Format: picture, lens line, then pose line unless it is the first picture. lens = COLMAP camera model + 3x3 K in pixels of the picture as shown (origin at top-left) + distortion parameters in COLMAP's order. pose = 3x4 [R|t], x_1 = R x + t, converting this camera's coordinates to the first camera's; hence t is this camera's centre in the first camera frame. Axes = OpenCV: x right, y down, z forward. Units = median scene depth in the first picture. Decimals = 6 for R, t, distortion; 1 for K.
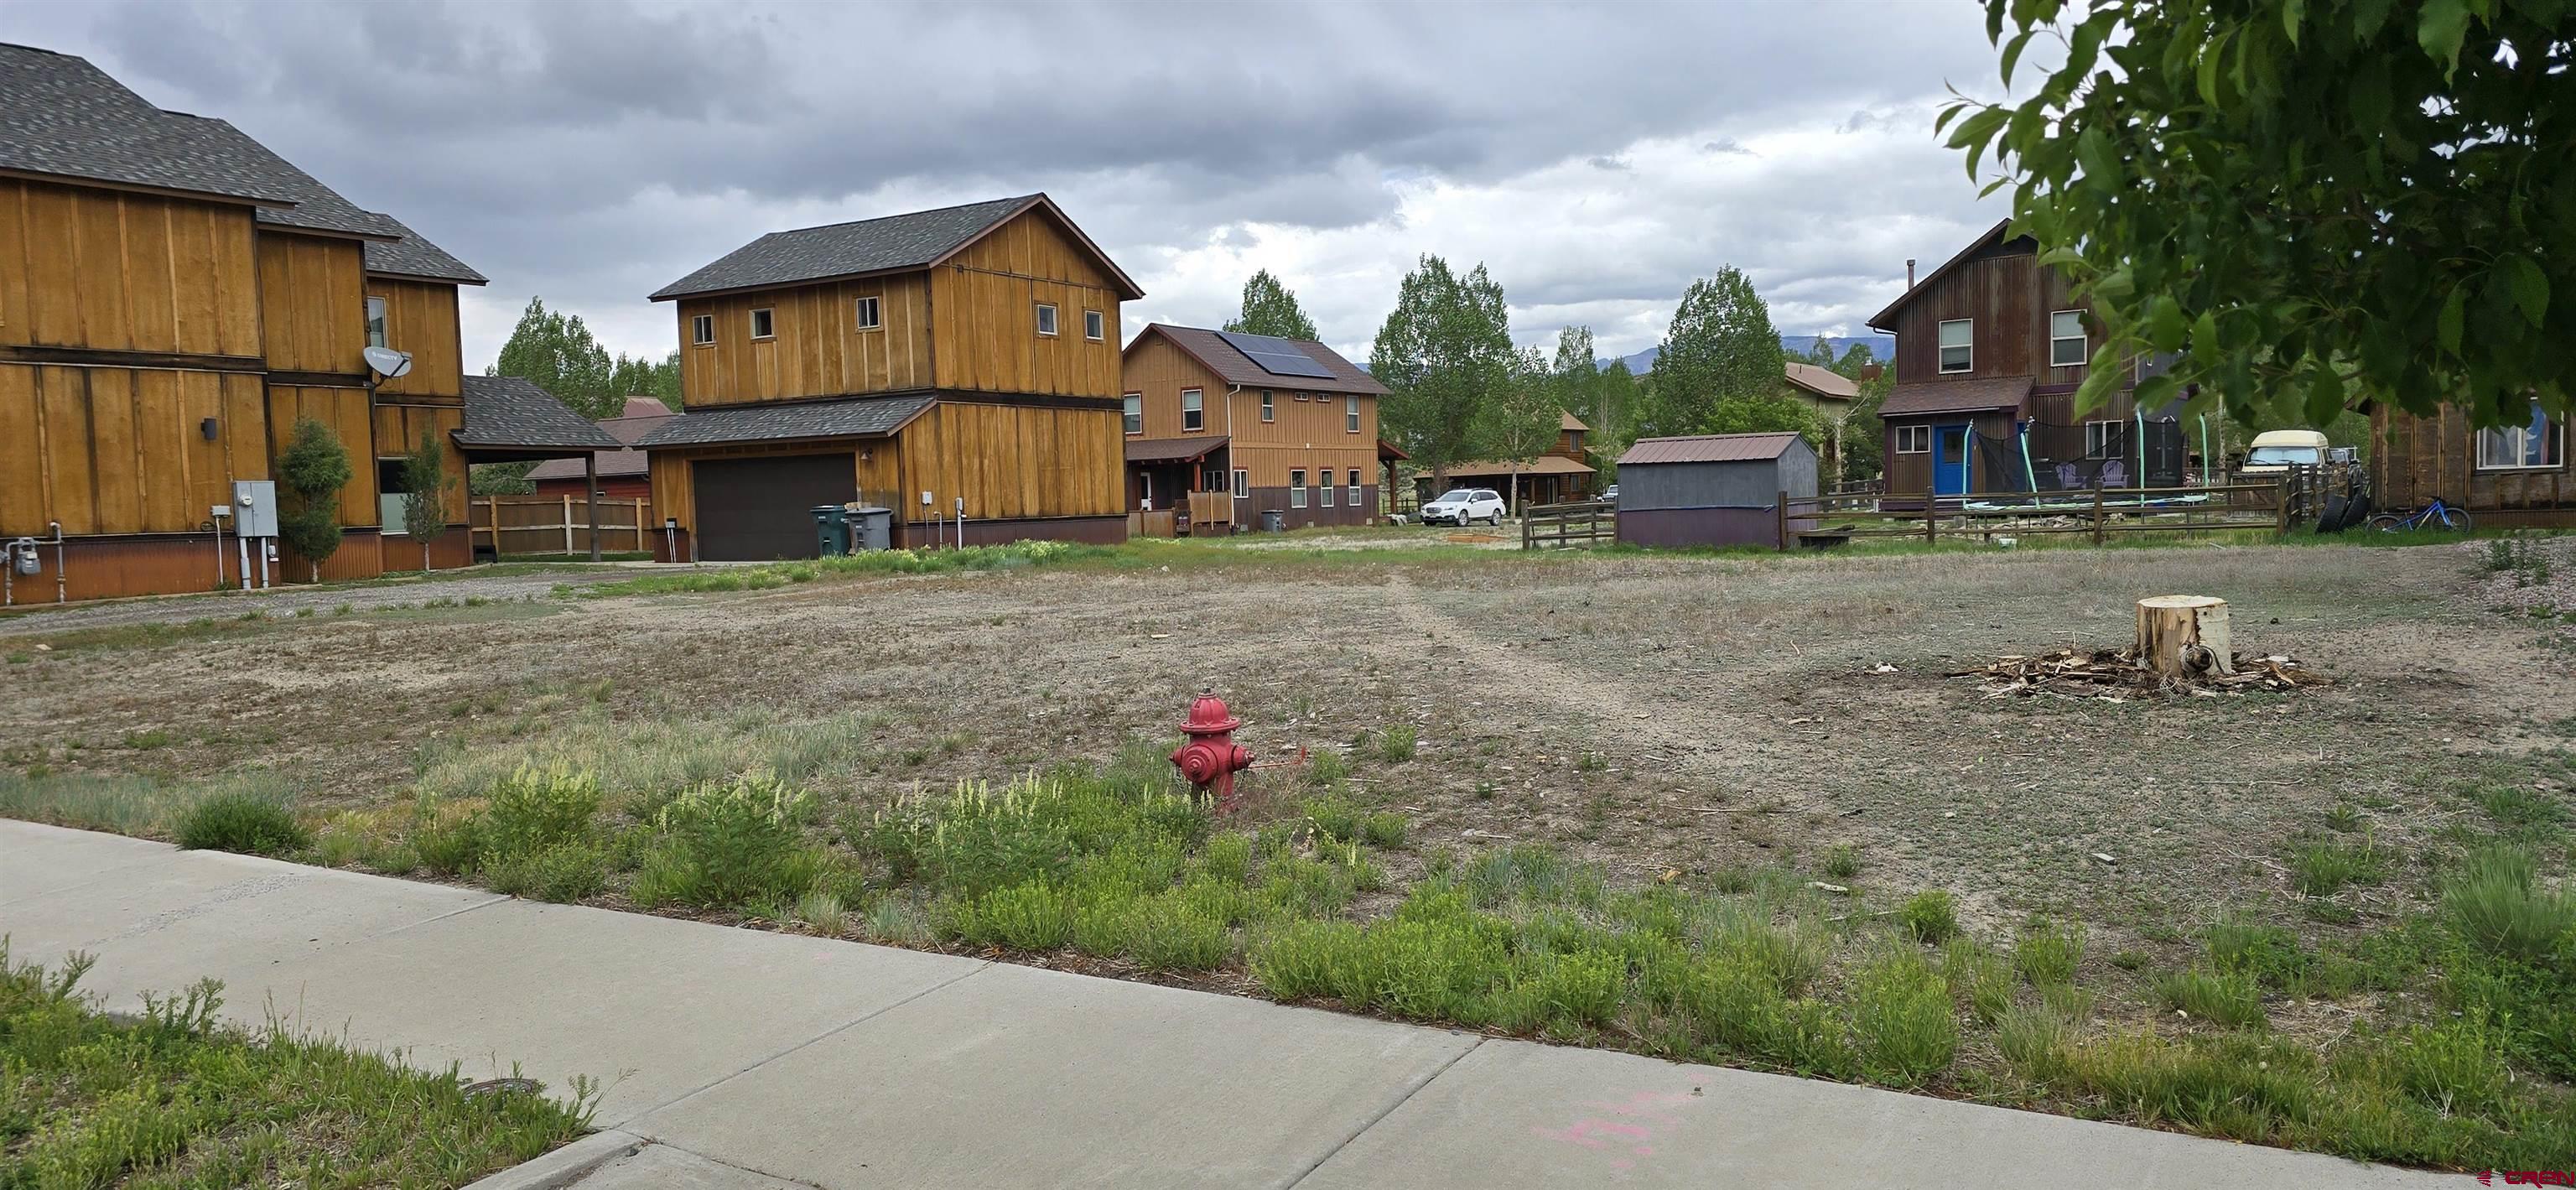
lens RADIAL K [[1709.6, 0, 1280.2], [0, 1709.6, 605.8], [0, 0, 1]] dist [0.082404, -0.098947]
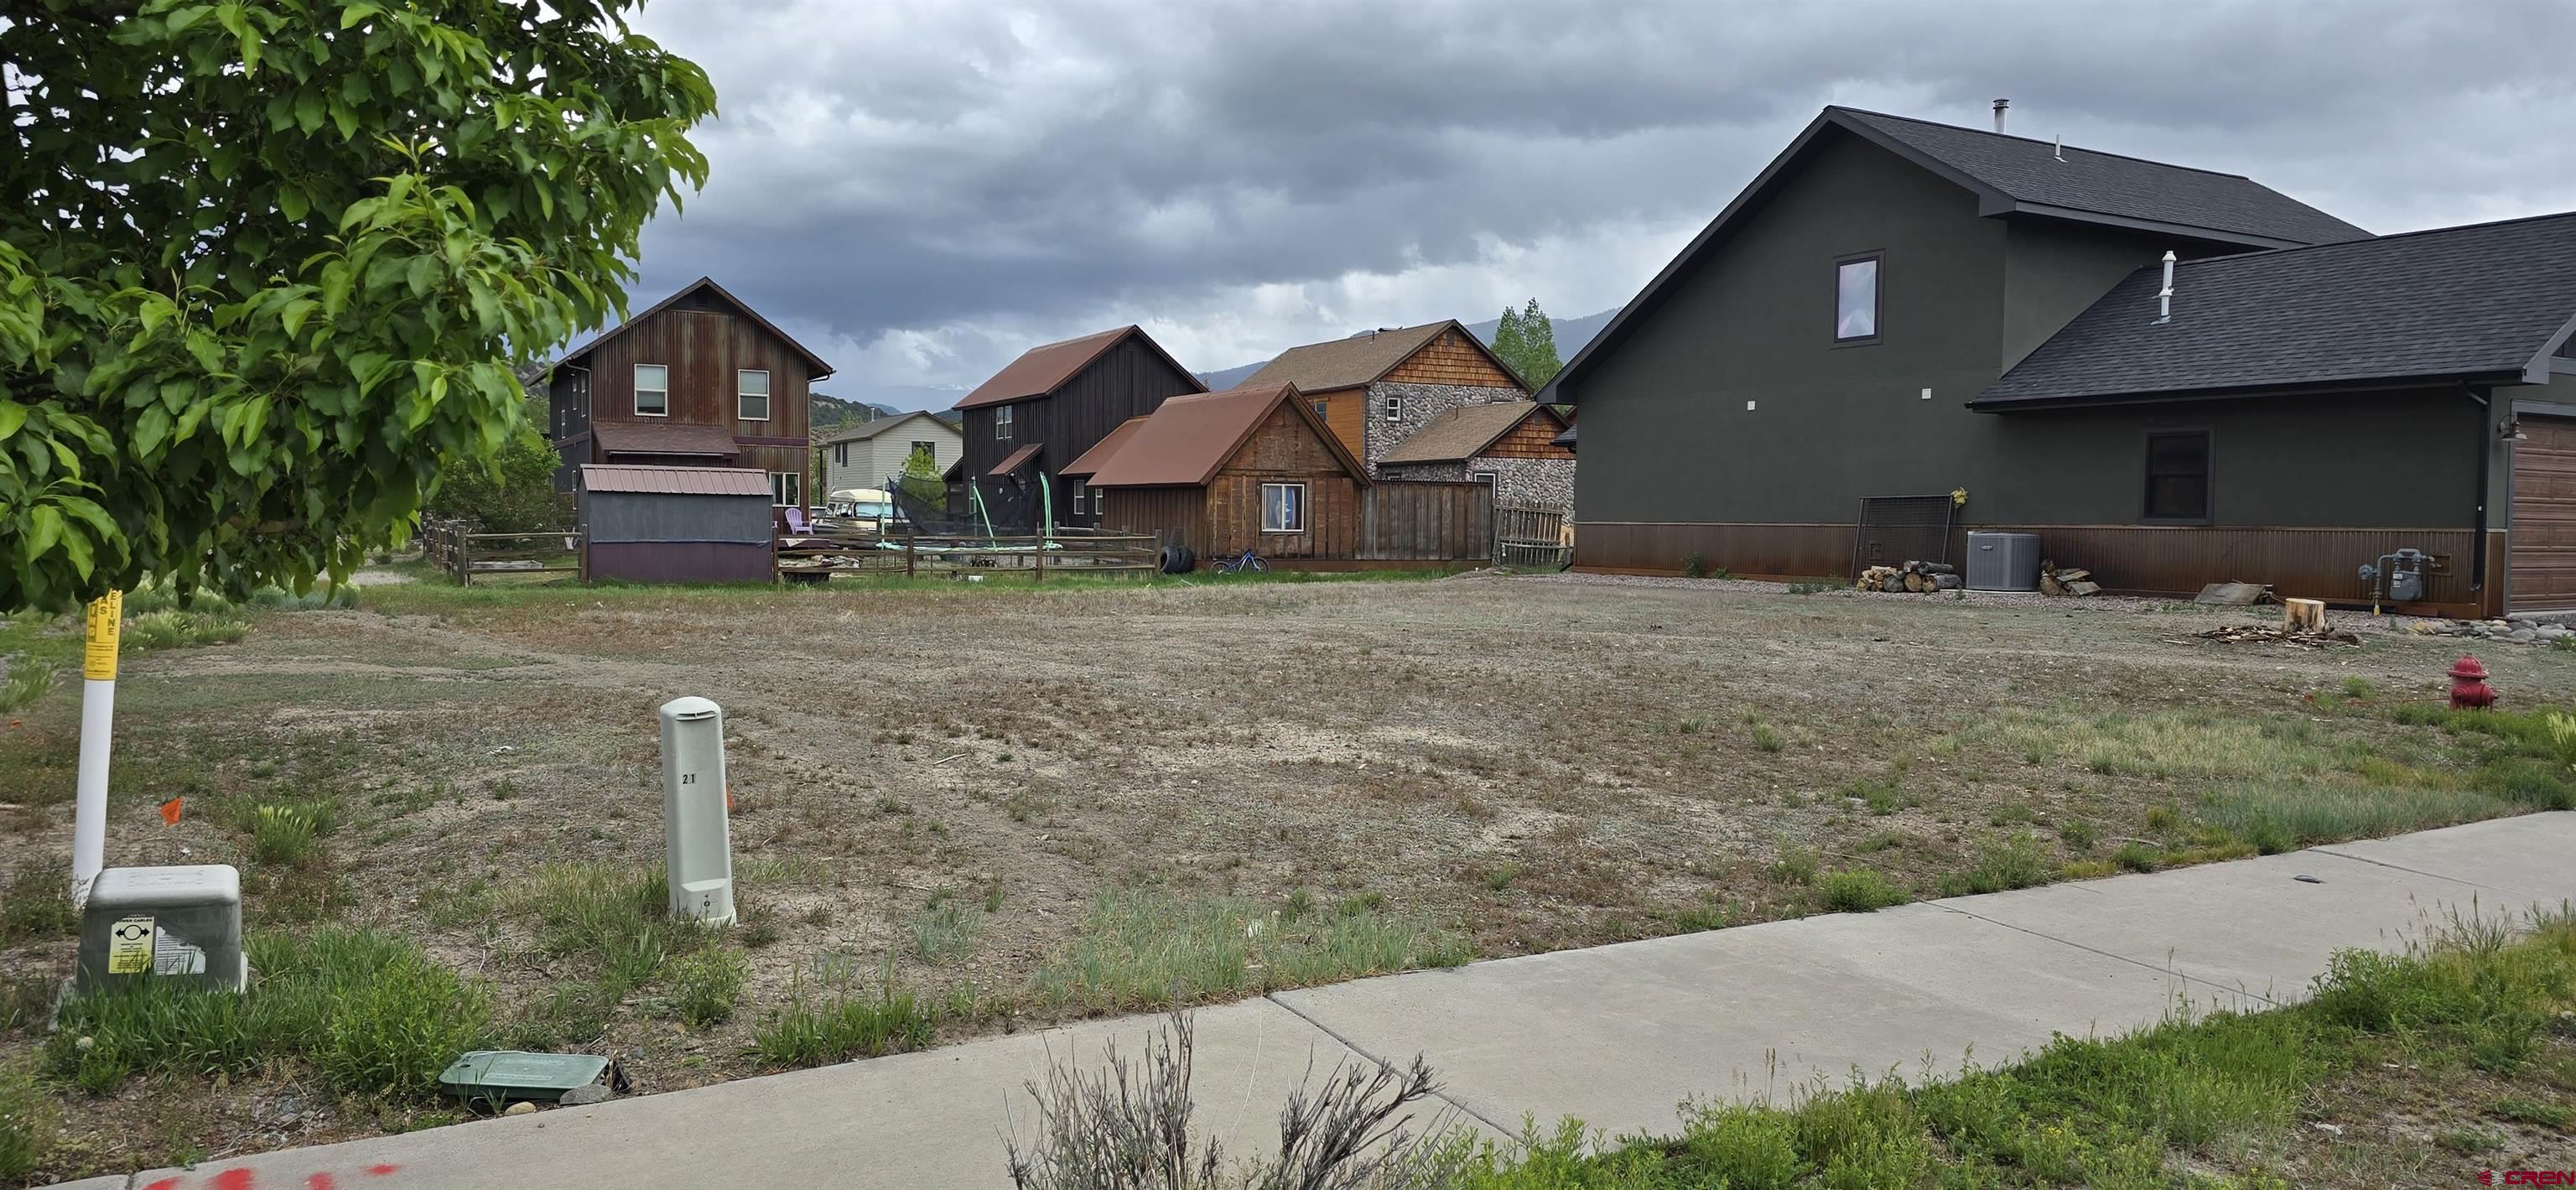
lens RADIAL K [[1710.5, 0, 1268.4], [0, 1710.5, 597.3], [0, 0, 1]] dist [0.109566, -0.130510]
pose [[0.459066, -0.003516, 0.888395, -0.503972], [0.029879, 0.999488, -0.011484, -0.005003], [-0.887899, 0.031817, 0.458936, 0.283743]]
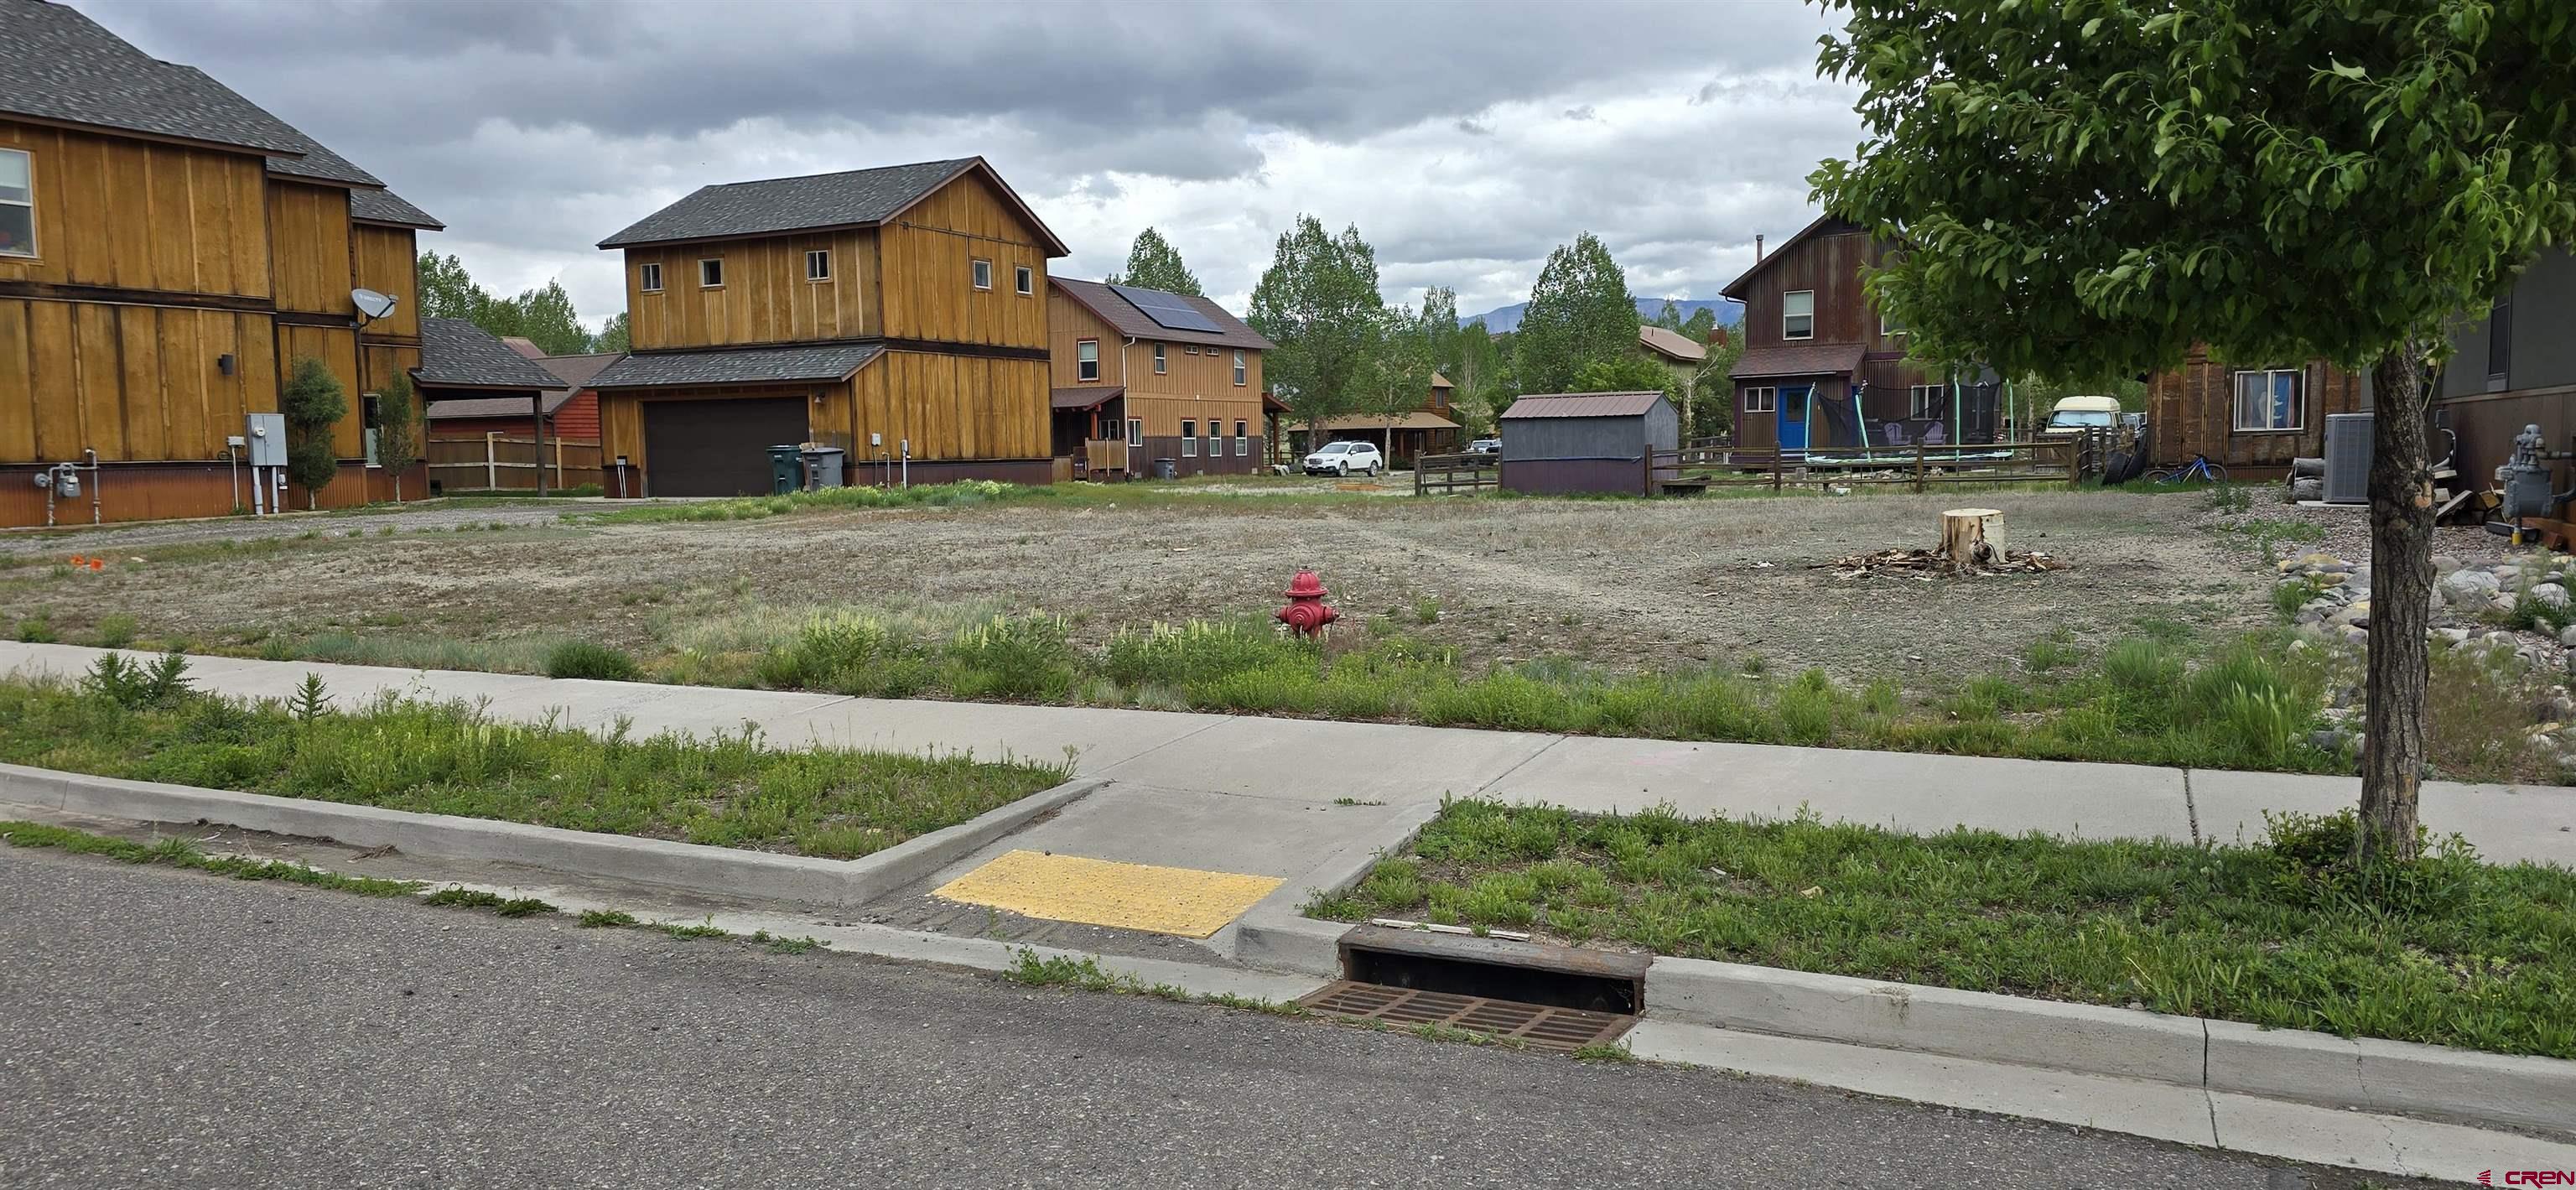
lens RADIAL K [[1710.6, 0, 1288.0], [0, 1710.6, 595.0], [0, 0, 1]] dist [0.074824, -0.091495]
pose [[0.995958, 0.004575, 0.089706, -0.042206], [-0.006433, 0.999771, 0.020434, 0.010289], [-0.089592, -0.020928, 0.995759, -0.091972]]
